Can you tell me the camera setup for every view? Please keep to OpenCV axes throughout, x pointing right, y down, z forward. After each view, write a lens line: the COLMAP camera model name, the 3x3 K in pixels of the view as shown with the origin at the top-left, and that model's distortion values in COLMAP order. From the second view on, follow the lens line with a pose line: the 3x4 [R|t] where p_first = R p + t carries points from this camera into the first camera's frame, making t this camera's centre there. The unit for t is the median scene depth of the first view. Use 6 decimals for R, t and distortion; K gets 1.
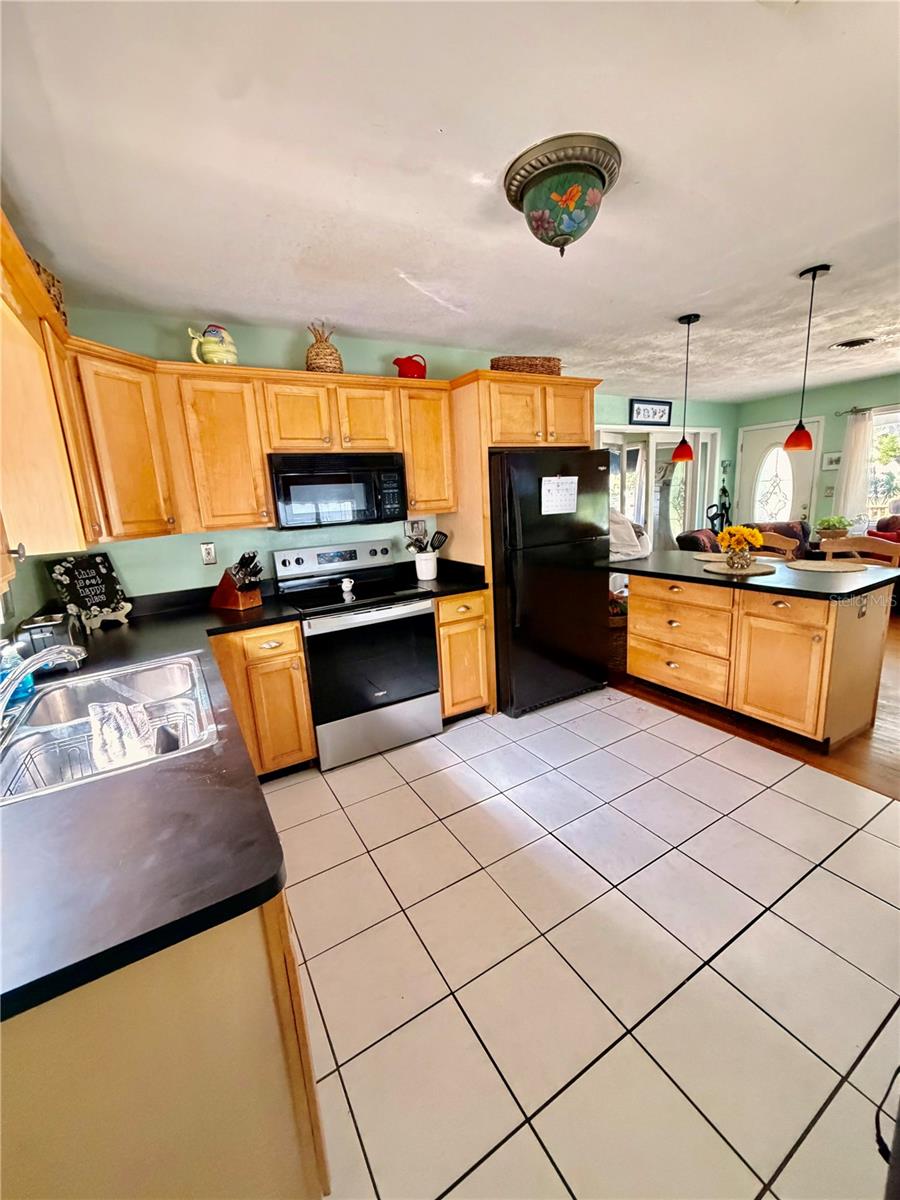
lens RADIAL K [[476.2, 0, 450.3], [0, 476.2, 595.3], [0, 0, 1]] dist [0.002066, 0.000285]
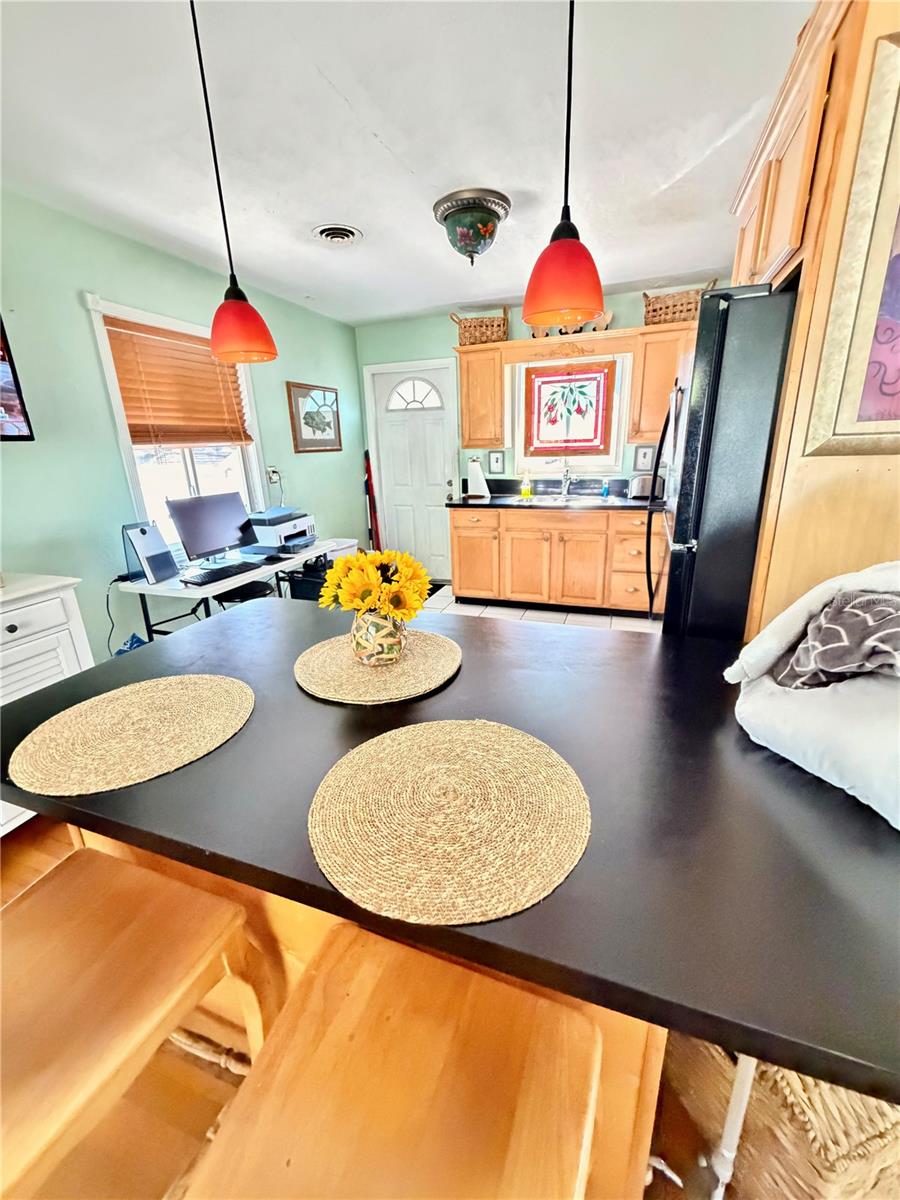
lens RADIAL K [[476.2, 0, 450.3], [0, 476.2, 595.3], [0, 0, 1]] dist [0.002066, 0.000285]
pose [[-0.764164, 0.272254, -0.584749, 0.910409], [-0.060382, 0.872382, 0.485082, -0.339948], [0.642190, 0.405990, -0.650203, 1.485816]]
